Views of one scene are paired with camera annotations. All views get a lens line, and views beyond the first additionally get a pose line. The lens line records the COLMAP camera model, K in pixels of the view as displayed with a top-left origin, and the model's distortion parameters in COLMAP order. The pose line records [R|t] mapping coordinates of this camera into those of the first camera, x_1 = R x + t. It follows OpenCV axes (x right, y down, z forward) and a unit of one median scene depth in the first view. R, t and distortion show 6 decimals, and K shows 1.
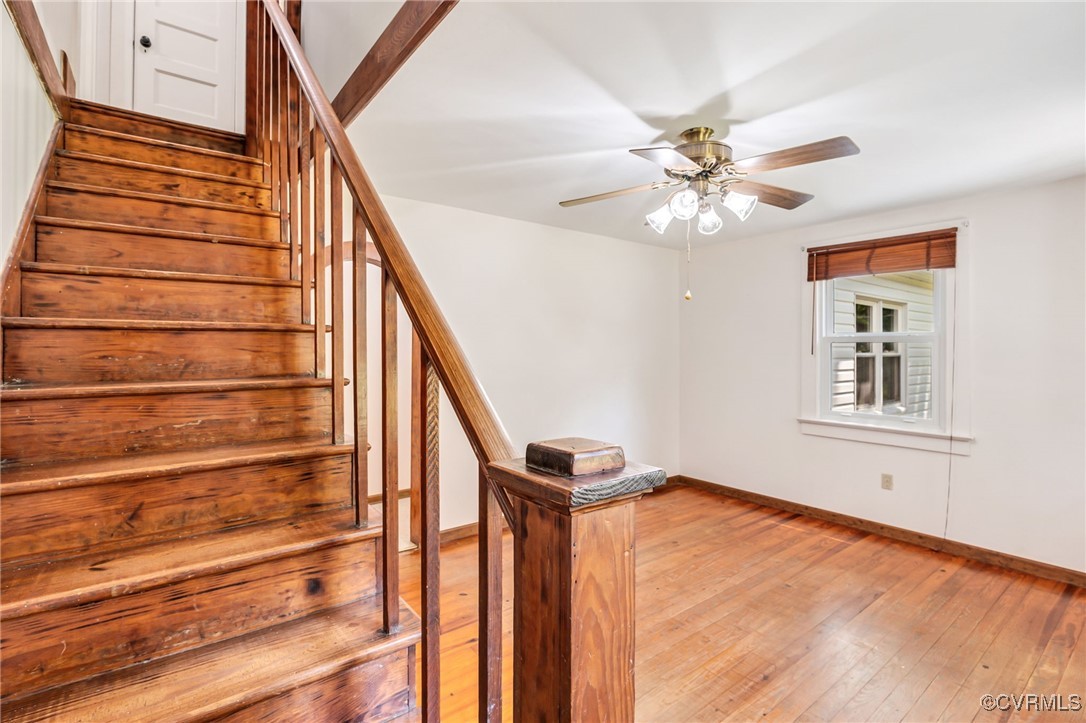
lens RADIAL K [[506.2, 0, 539.8], [0, 506.2, 346.7], [0, 0, 1]] dist [-0.000640, -0.000497]
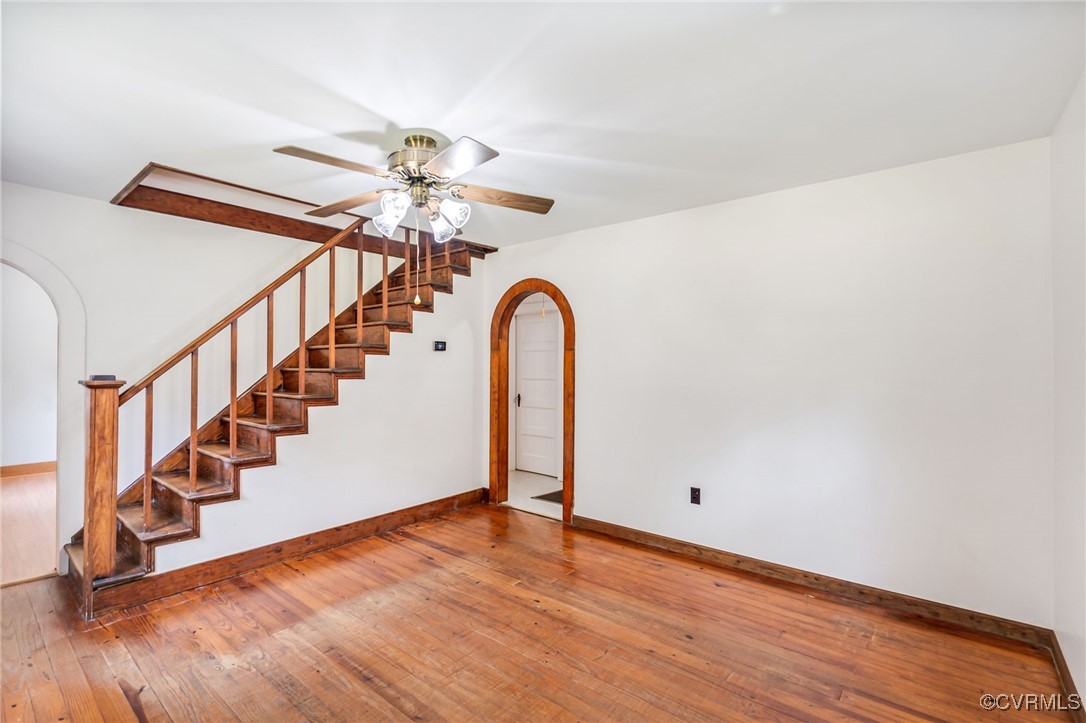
lens RADIAL K [[498.4, 0, 541.4], [0, 498.4, 361.6], [0, 0, 1]] dist [-0.001547, 0.000030]
pose [[0.224495, -0.005246, -0.974461, 0.979043], [0.002643, 0.999985, -0.004775, 0.021885], [0.974472, -0.001504, 0.224506, 0.734644]]
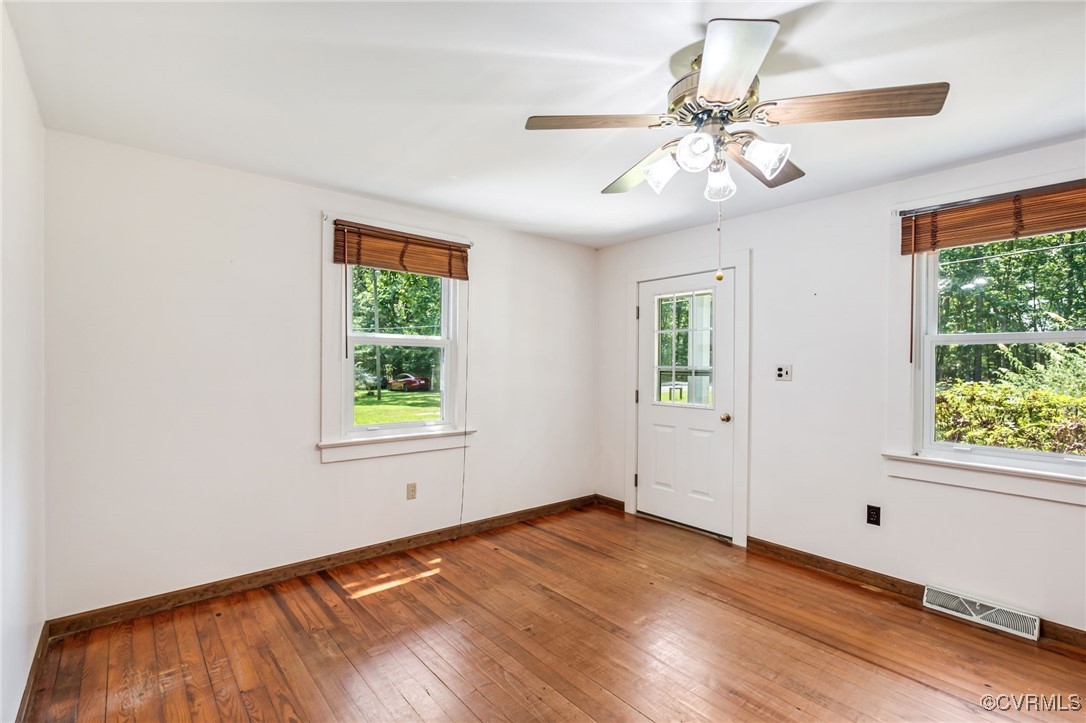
lens RADIAL K [[500.3, 0, 540.5], [0, 500.3, 365.6], [0, 0, 1]] dist [-0.003550, 0.000507]
pose [[-0.045545, -0.008889, 0.998923, -0.310622], [-0.010565, 0.999909, 0.008416, 0.022624], [-0.998906, -0.010170, -0.045635, 0.933465]]
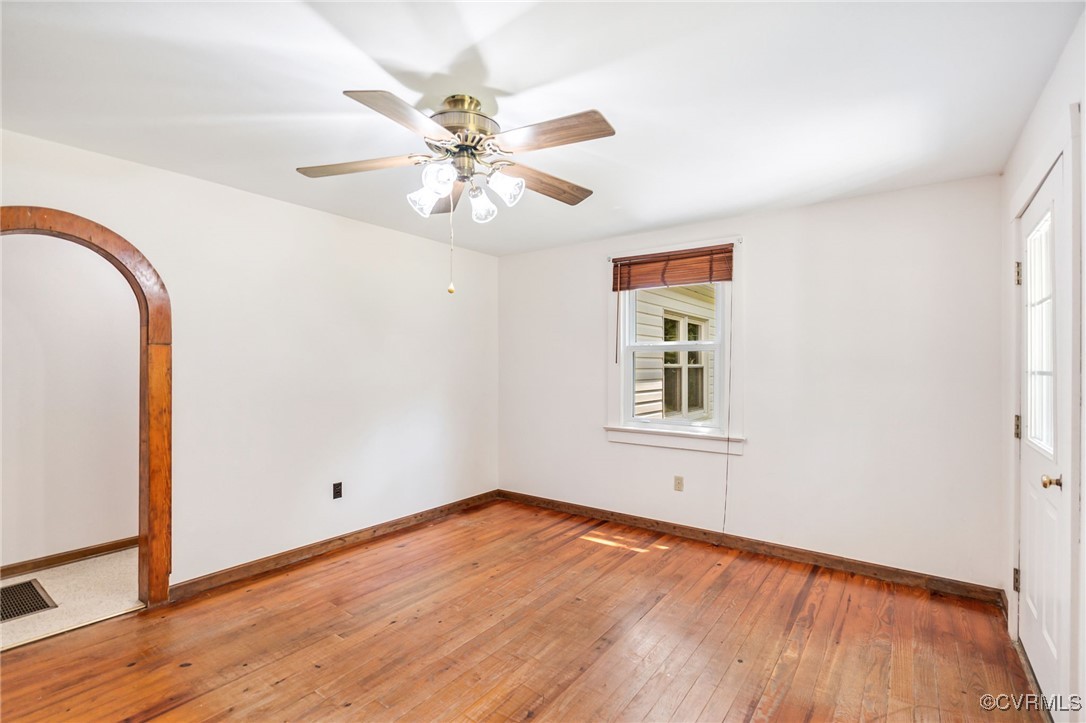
lens RADIAL K [[500.3, 0, 540.5], [0, 500.3, 365.6], [0, 0, 1]] dist [-0.003550, 0.000507]
pose [[0.961467, -0.001803, 0.274914, 0.146036], [0.000335, 0.999985, 0.005386, 0.018996], [-0.274920, -0.005087, 0.961454, 0.094880]]
